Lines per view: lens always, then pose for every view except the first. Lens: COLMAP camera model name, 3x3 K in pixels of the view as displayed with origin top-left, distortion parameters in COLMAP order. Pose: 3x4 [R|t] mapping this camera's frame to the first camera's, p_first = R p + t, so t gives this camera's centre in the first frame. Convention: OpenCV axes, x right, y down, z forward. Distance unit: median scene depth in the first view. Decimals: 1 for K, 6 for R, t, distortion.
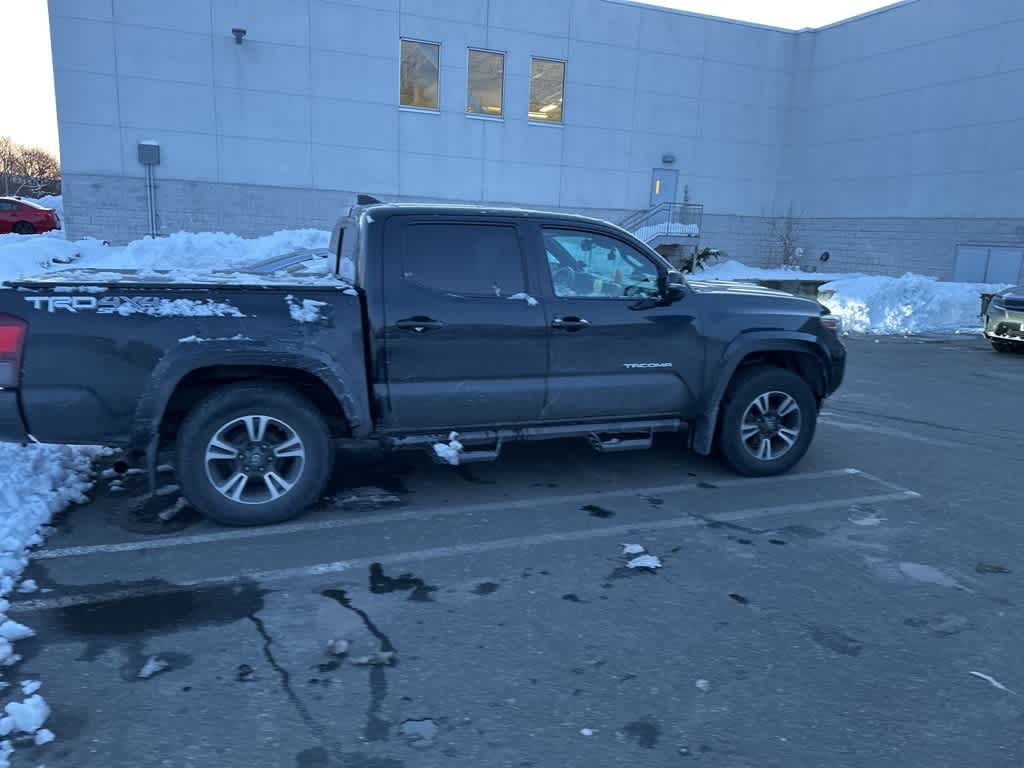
lens RADIAL K [[726.2, 0, 508.4], [0, 726.2, 388.9], [0, 0, 1]] dist [0.058111, -0.074045]
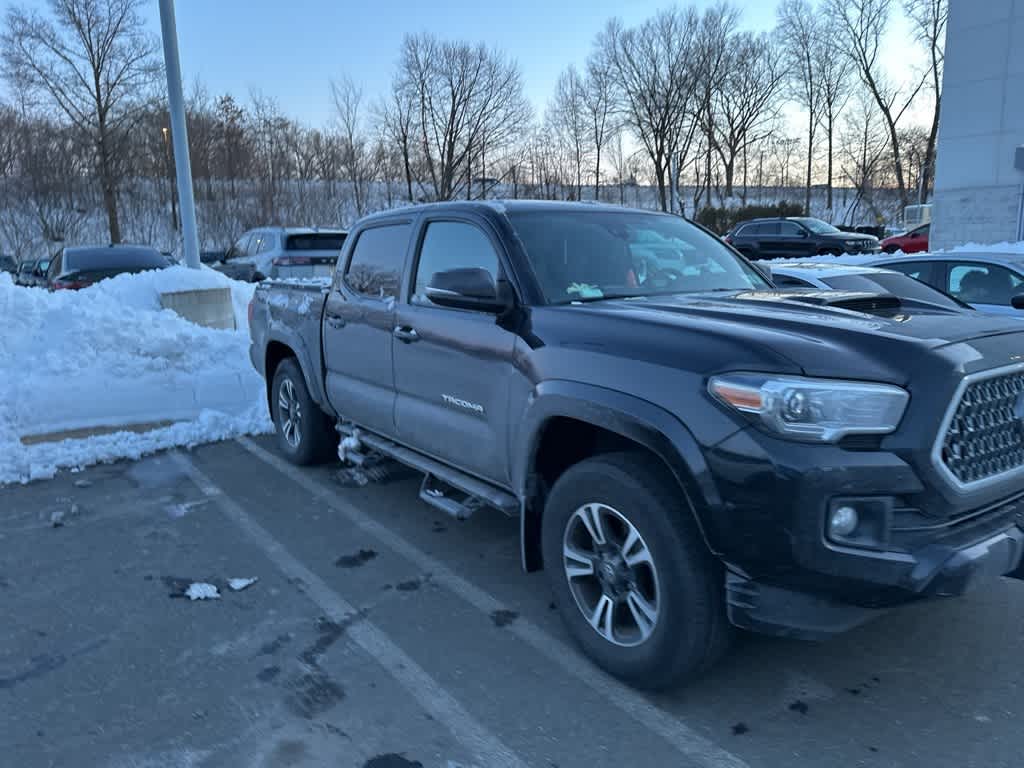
lens RADIAL K [[726.2, 0, 517.2], [0, 726.2, 377.6], [0, 0, 1]] dist [0.058111, -0.074045]
pose [[0.262306, 0.123482, -0.957051, 0.962094], [-0.166483, 0.982698, 0.081162, -0.134685], [0.950515, 0.138044, 0.278326, 0.930112]]
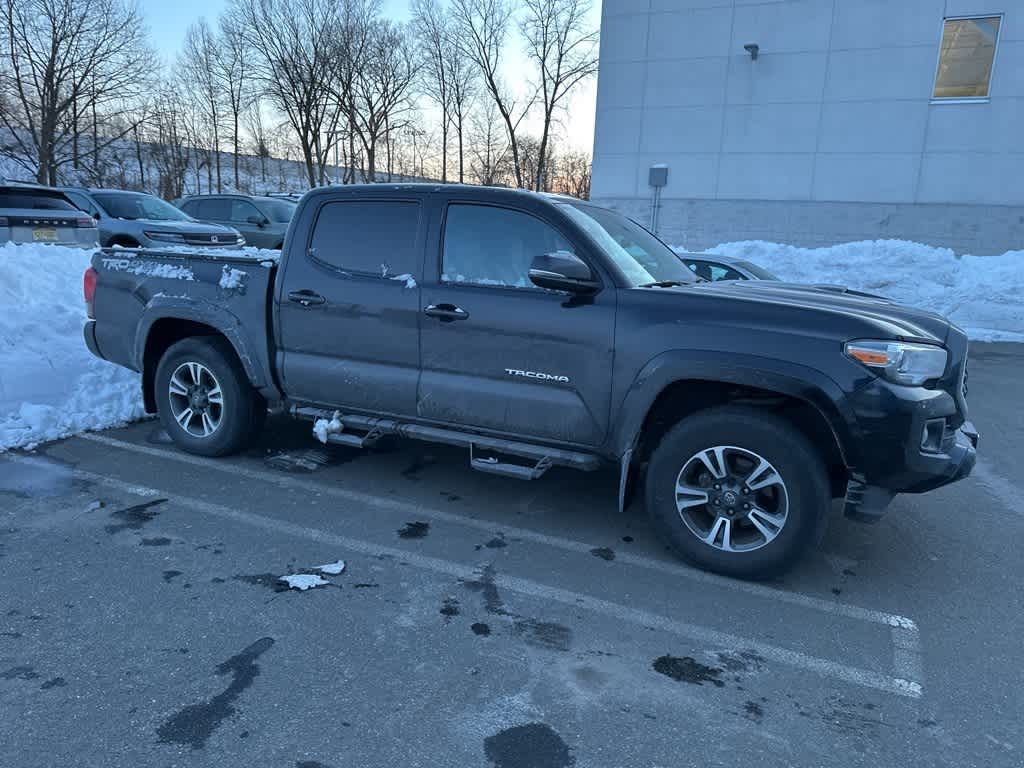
lens RADIAL K [[726.2, 0, 517.1], [0, 726.2, 387.0], [0, 0, 1]] dist [0.058111, -0.074045]
pose [[0.690972, 0.137838, -0.709619, 0.804218], [-0.162289, 0.986173, 0.033533, -0.046413], [0.704429, 0.091993, 0.703787, 0.476715]]
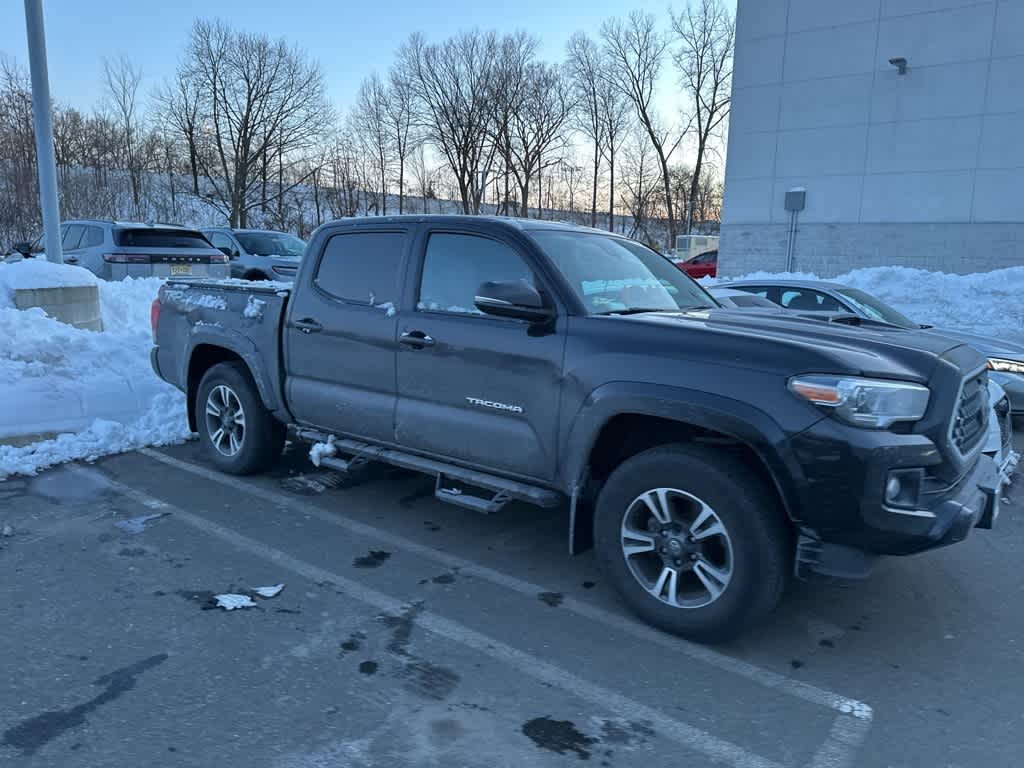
lens RADIAL K [[726.2, 0, 517.1], [0, 726.2, 378.0], [0, 0, 1]] dist [0.058111, -0.074045]
pose [[0.521737, 0.110927, -0.845864, 0.921513], [-0.180546, 0.983409, 0.017603, -0.084813], [0.833783, 0.143533, 0.533108, 0.669963]]
